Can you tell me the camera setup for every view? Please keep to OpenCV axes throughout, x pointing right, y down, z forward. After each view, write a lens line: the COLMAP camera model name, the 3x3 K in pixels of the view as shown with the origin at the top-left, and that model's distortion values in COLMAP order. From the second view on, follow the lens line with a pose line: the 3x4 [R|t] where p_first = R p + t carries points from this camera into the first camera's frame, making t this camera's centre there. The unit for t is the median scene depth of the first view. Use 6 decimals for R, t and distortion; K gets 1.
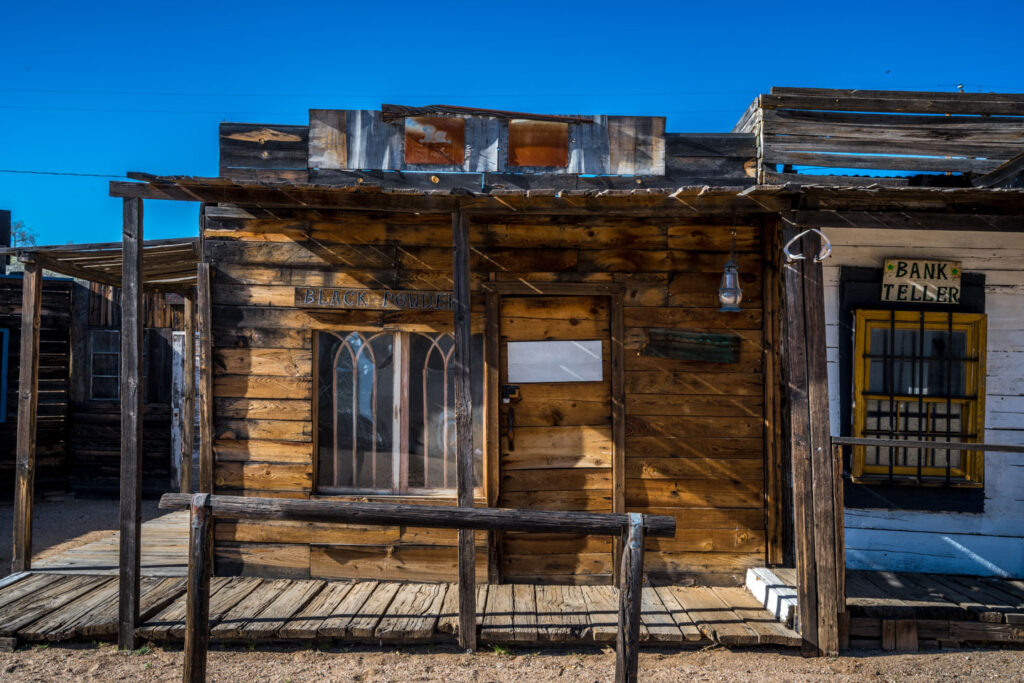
lens RADIAL K [[1001.1, 0, 512.0], [0, 1001.1, 341.5], [0, 0, 1]] dist [0.012639, 0.022688]
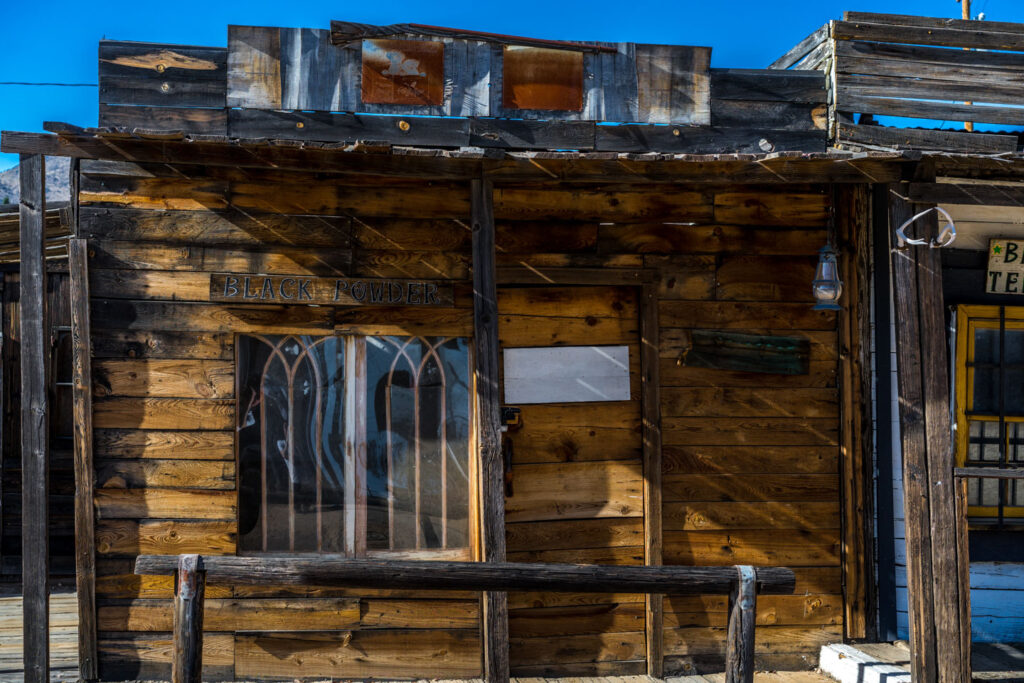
lens RADIAL K [[1604.3, 0, 512.0], [0, 1604.3, 341.5], [0, 0, 1]] dist [0.012010, -0.081413]
pose [[0.988695, -0.004633, 0.149870, -0.175535], [0.004348, 0.999988, 0.002228, -0.007447], [-0.149879, -0.001551, 0.988703, -0.164677]]
